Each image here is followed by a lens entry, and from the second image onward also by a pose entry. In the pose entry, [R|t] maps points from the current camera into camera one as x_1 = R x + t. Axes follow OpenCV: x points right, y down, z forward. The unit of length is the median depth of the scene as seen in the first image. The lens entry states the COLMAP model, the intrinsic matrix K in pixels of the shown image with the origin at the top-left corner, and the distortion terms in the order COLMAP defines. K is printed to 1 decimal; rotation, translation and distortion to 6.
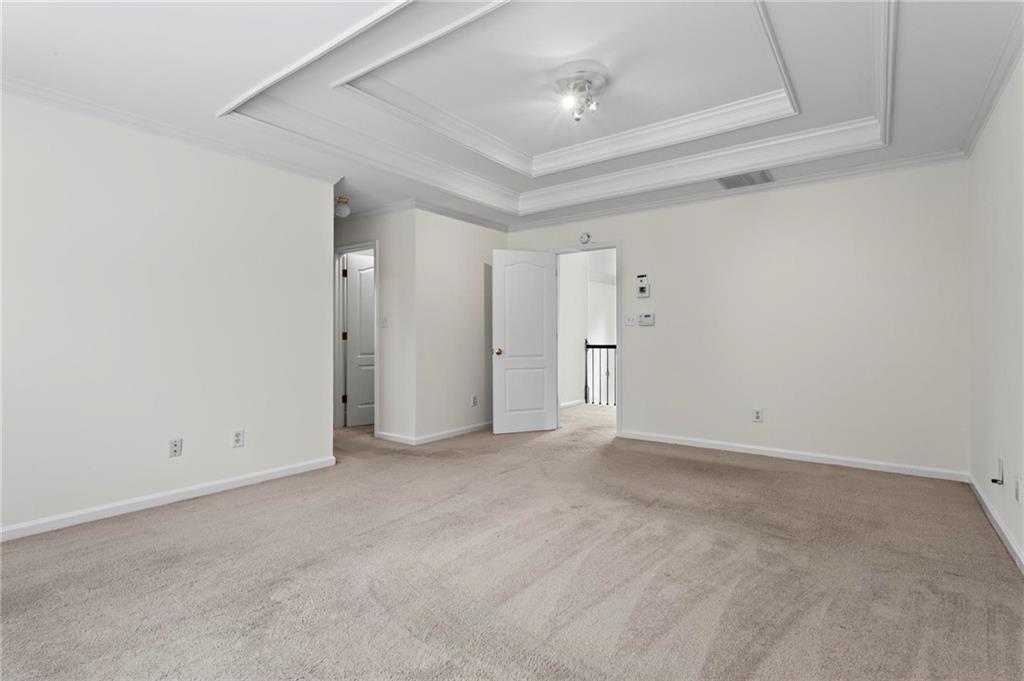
lens RADIAL K [[490.2, 0, 511.3], [0, 490.2, 339.6], [0, 0, 1]] dist [-0.002036, 0.001009]
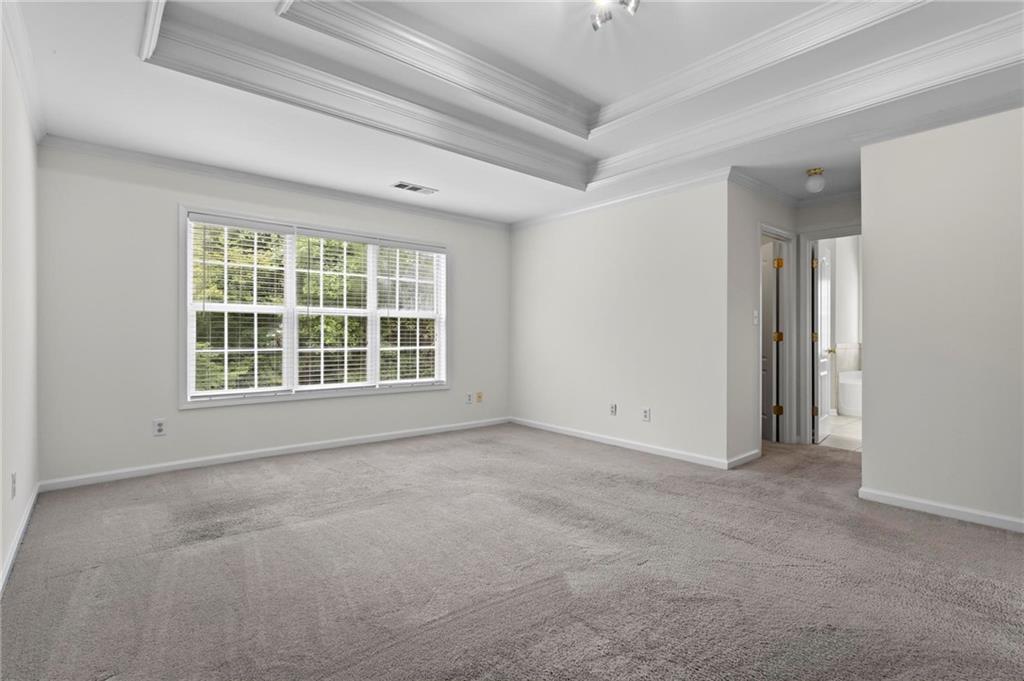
lens RADIAL K [[490.2, 0, 509.3], [0, 490.2, 334.1], [0, 0, 1]] dist [-0.002036, 0.001009]
pose [[-0.230065, -0.002073, -0.973173, 0.873234], [-0.016903, 0.999855, 0.001867, -0.012575], [0.973028, 0.016879, -0.230067, 1.025311]]
